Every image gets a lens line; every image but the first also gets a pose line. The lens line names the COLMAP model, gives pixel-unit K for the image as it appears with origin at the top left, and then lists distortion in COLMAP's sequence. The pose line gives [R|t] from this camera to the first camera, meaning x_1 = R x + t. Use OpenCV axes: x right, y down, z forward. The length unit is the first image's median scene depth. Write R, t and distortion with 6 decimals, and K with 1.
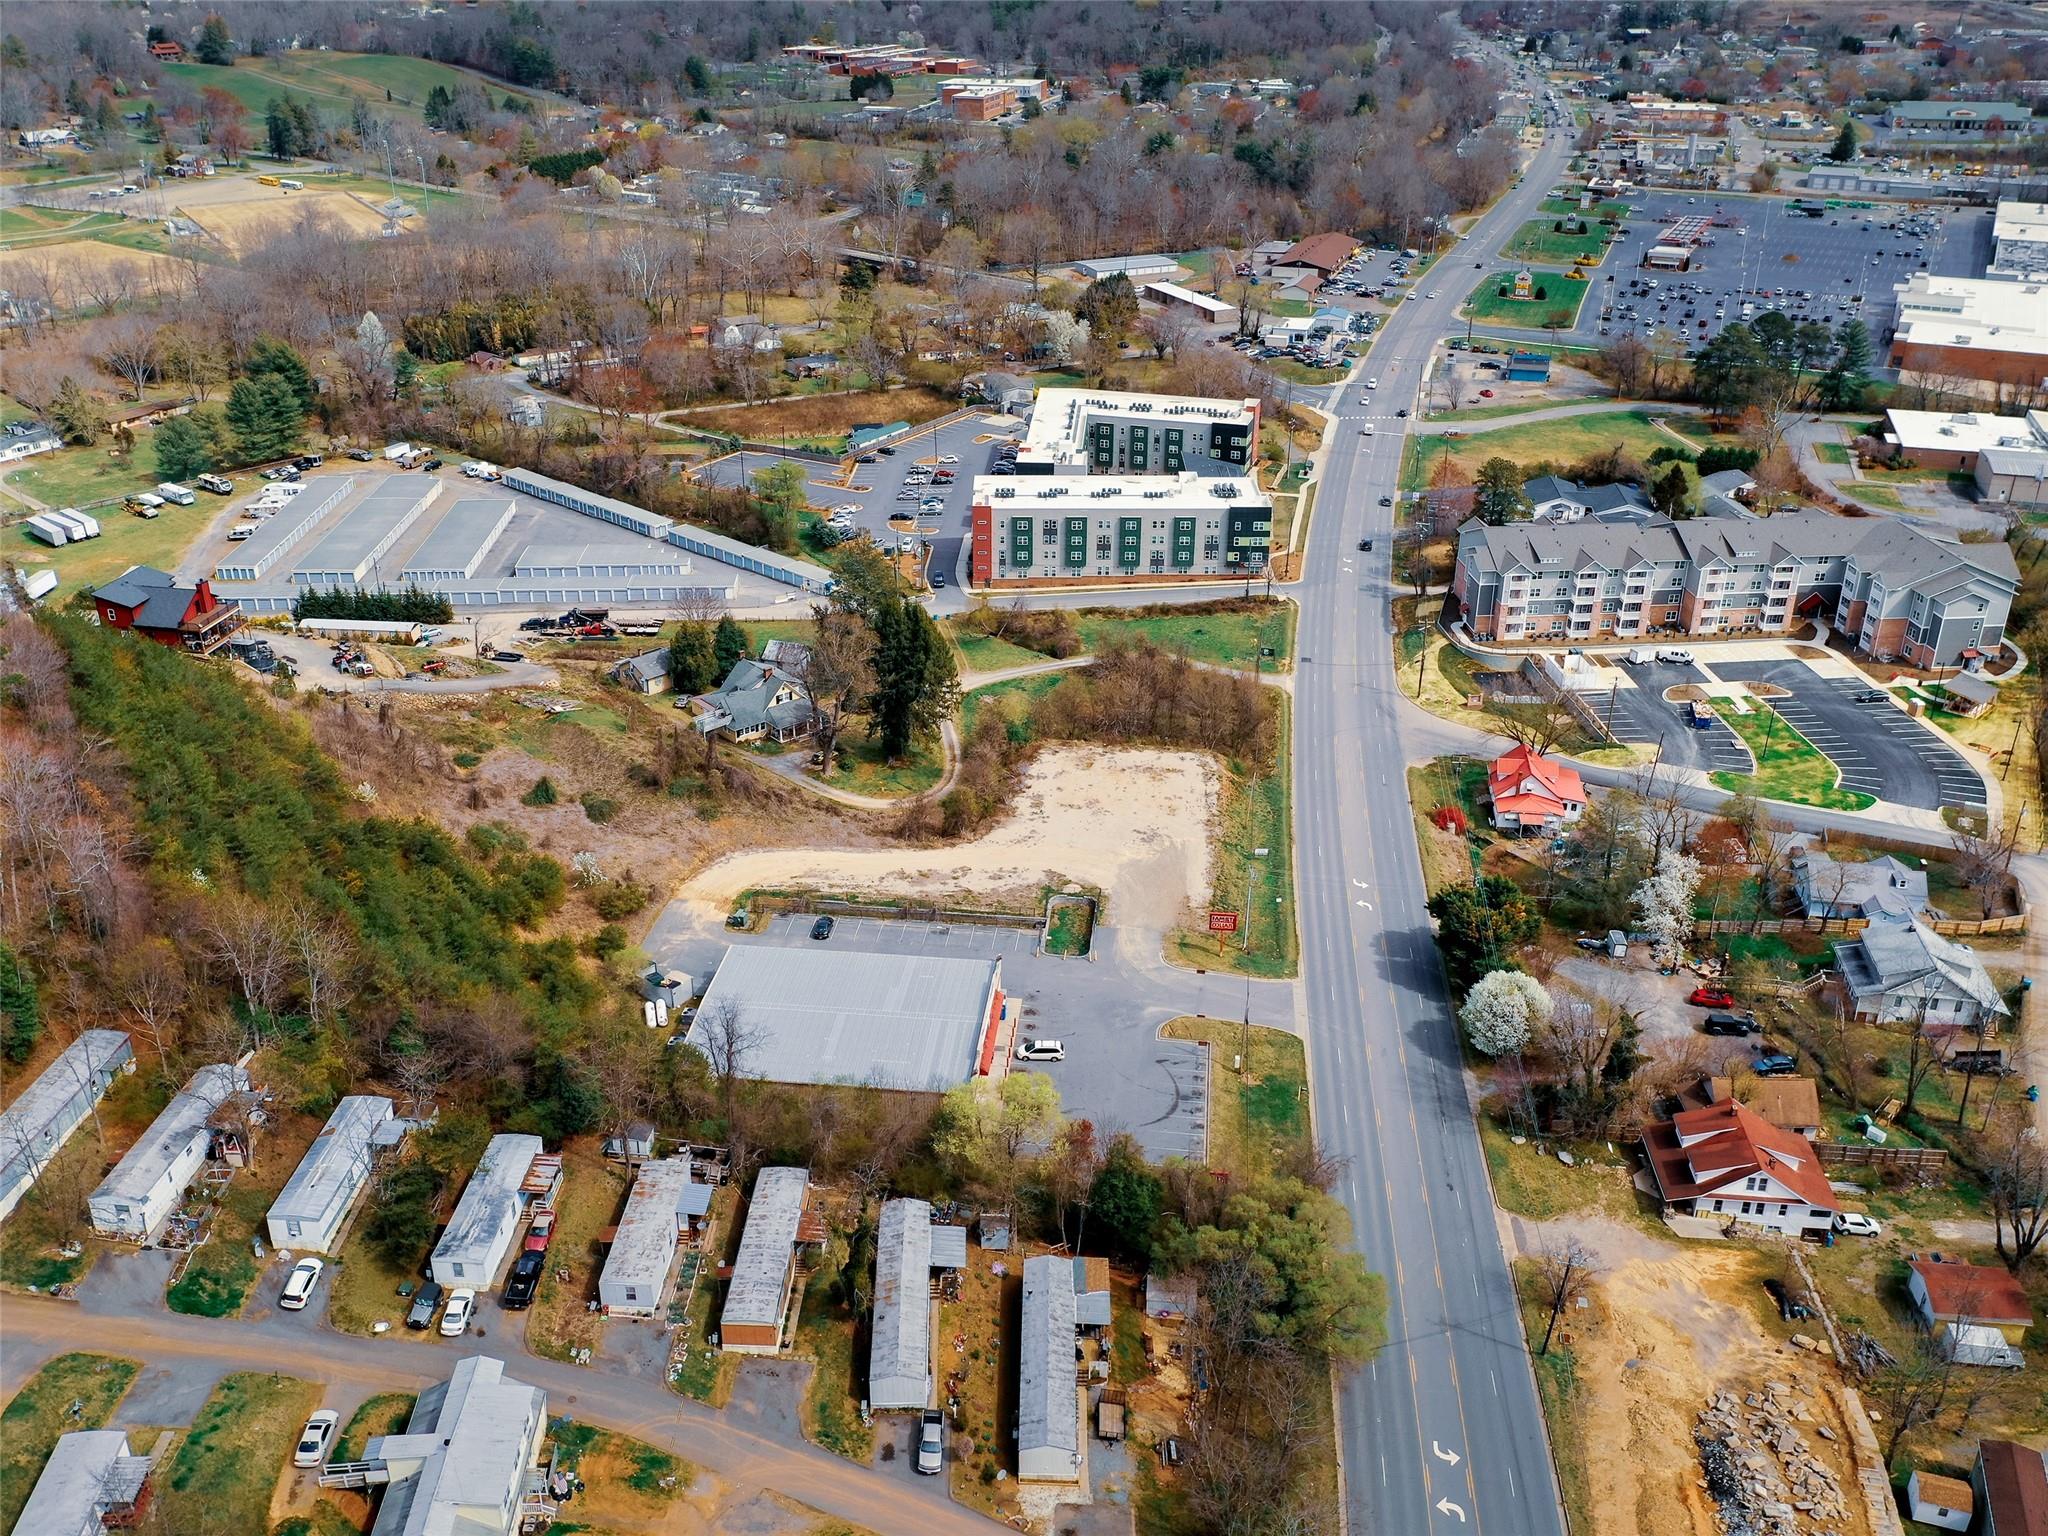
lens RADIAL K [[1830.5, 0, 974.8], [0, 1830.5, 773.7], [0, 0, 1]] dist [0.005090, 0.008597]
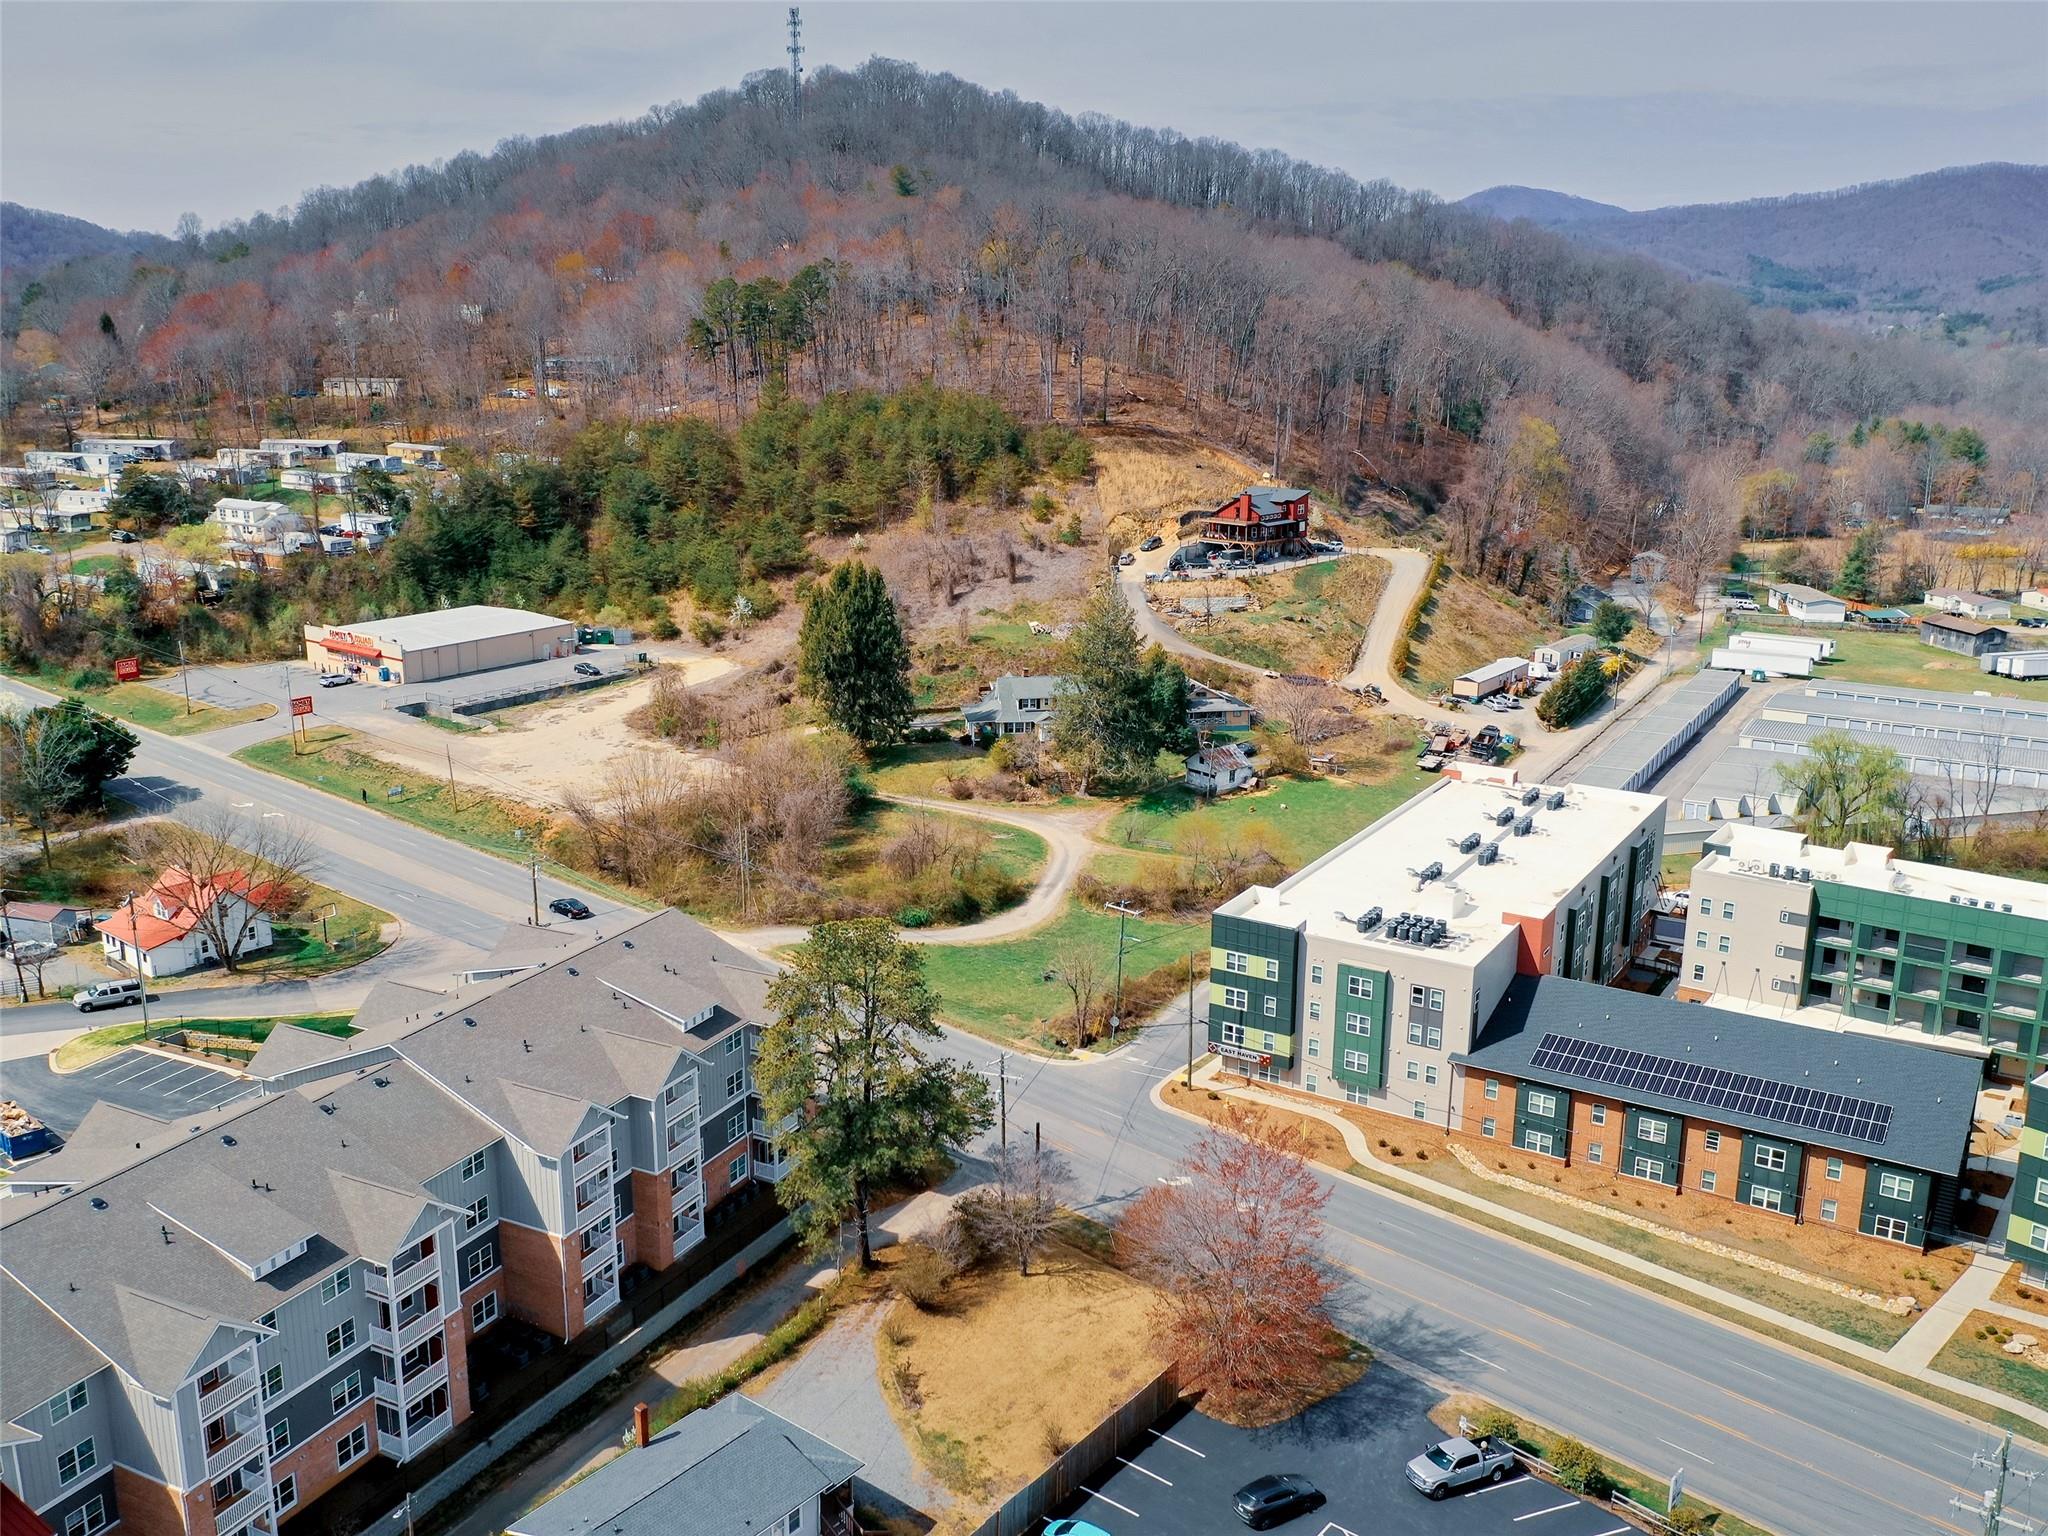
lens RADIAL K [[1799.7, 0, 1002.3], [0, 1799.7, 767.8], [0, 0, 1]] dist [-0.001817, -0.003926]
pose [[-0.514303, 0.225991, -0.827297, 0.513405], [-0.376315, 0.807359, 0.454487, -0.336903], [0.770636, 0.545068, -0.330184, 1.066075]]
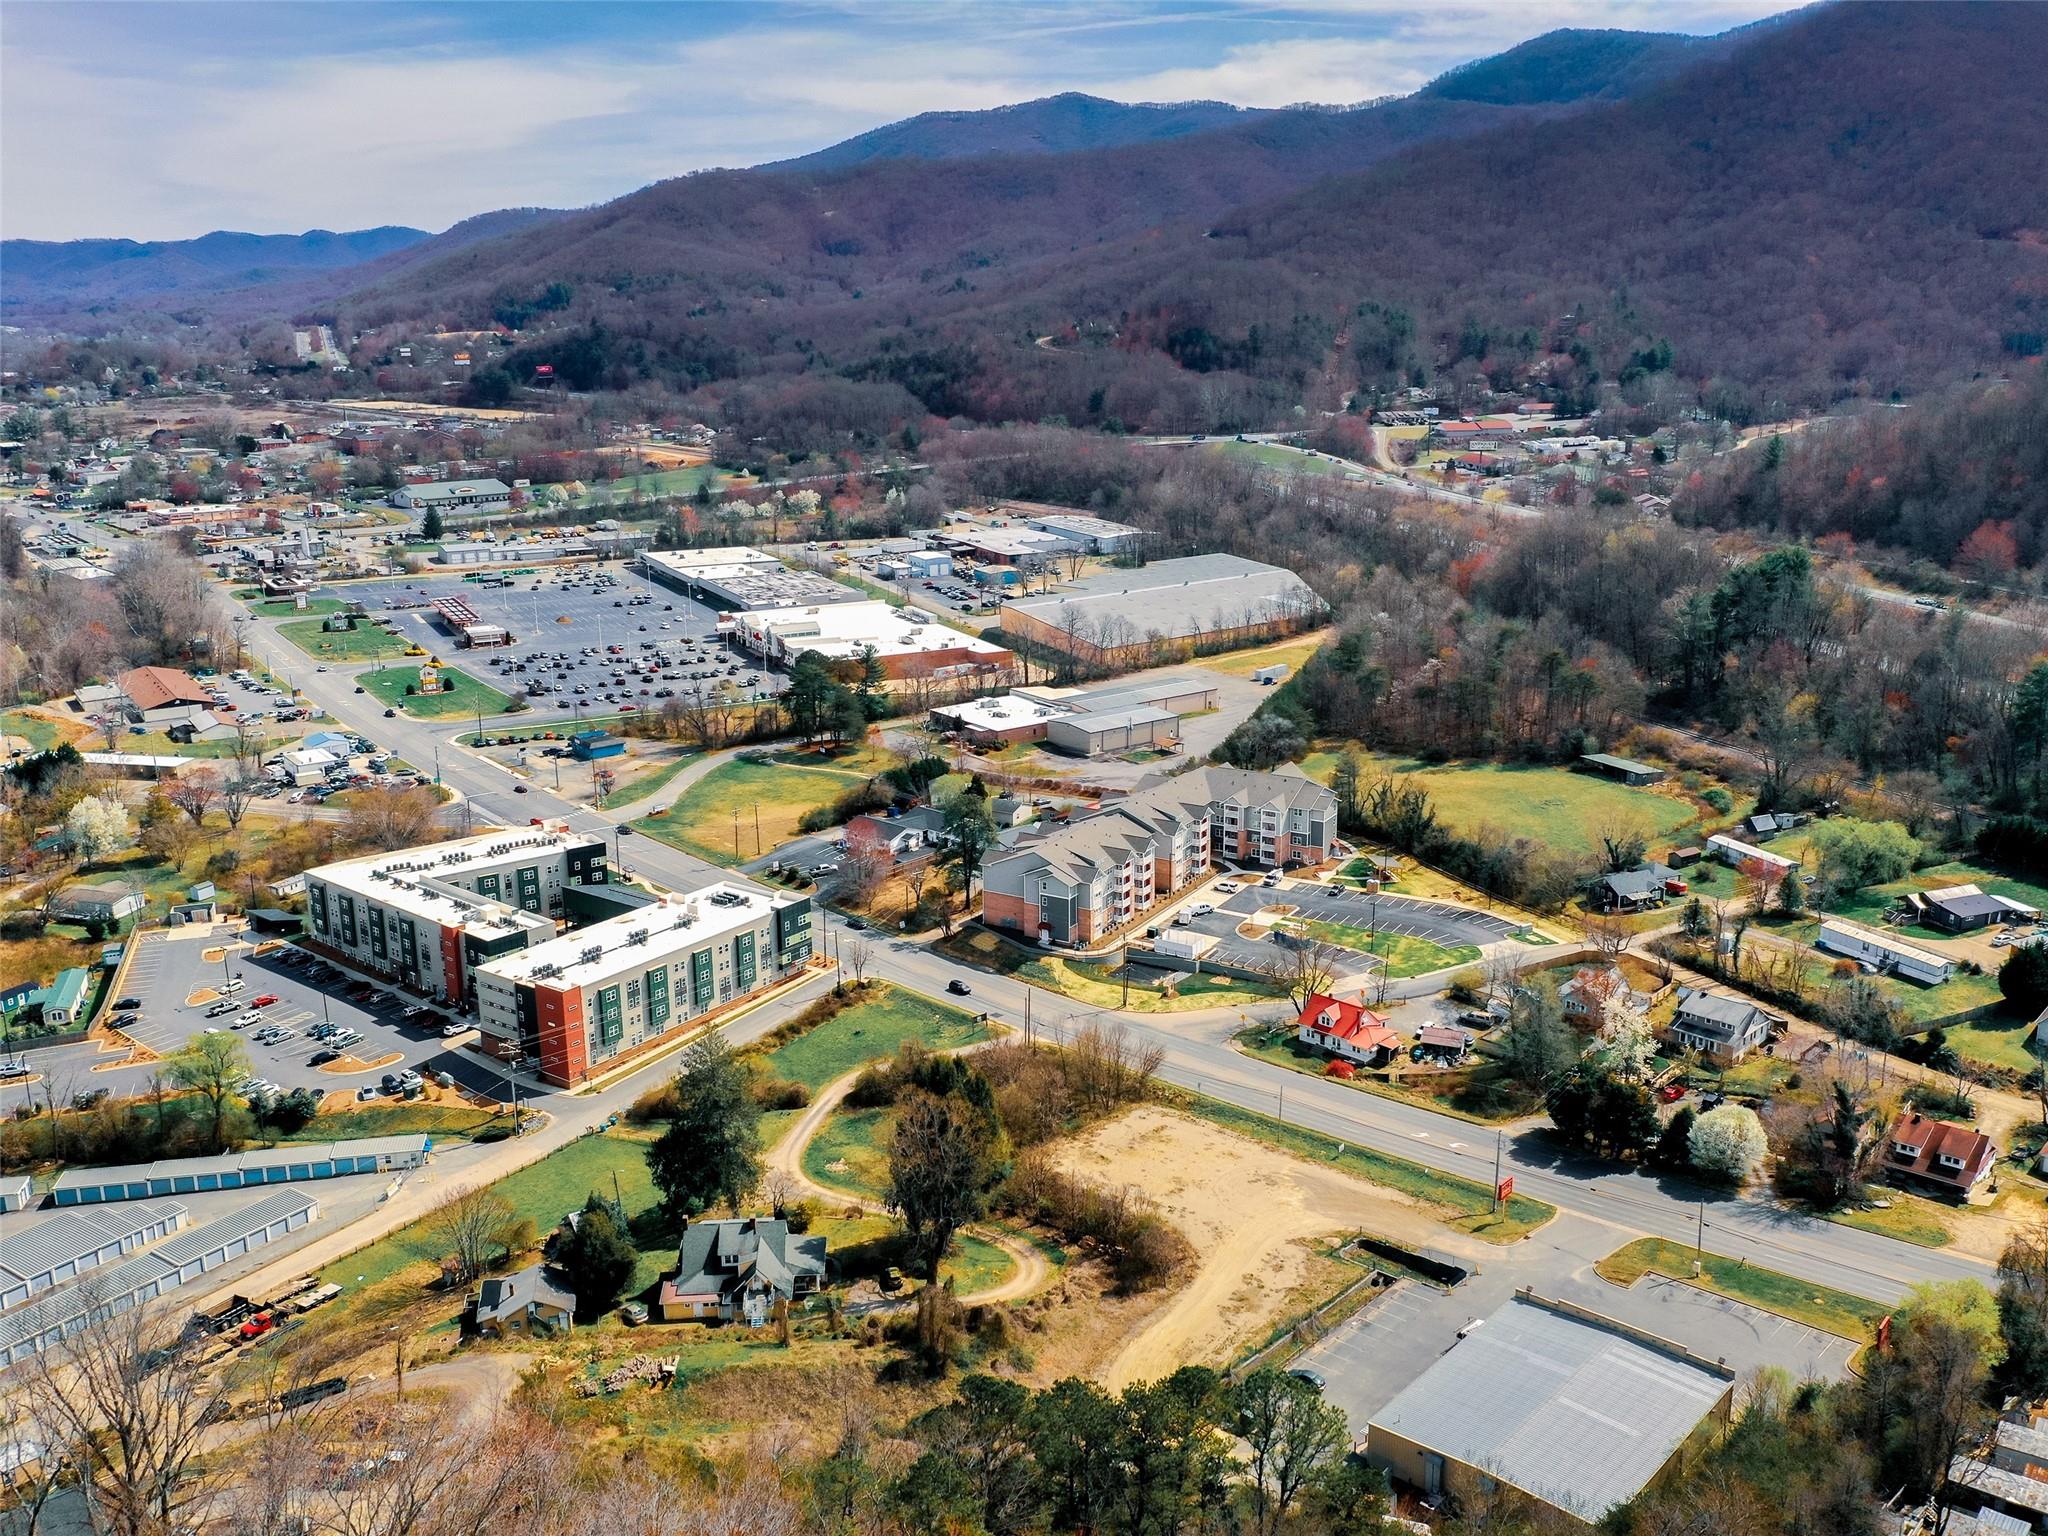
lens RADIAL K [[1826.1, 0, 1070.6], [0, 1826.1, 759.9], [0, 0, 1]] dist [0.014470, 0.019072]
pose [[0.554909, -0.204691, 0.806336, -0.519580], [0.364903, 0.930928, -0.014802, -0.146596], [-0.747611, 0.302448, 0.591272, 0.299086]]
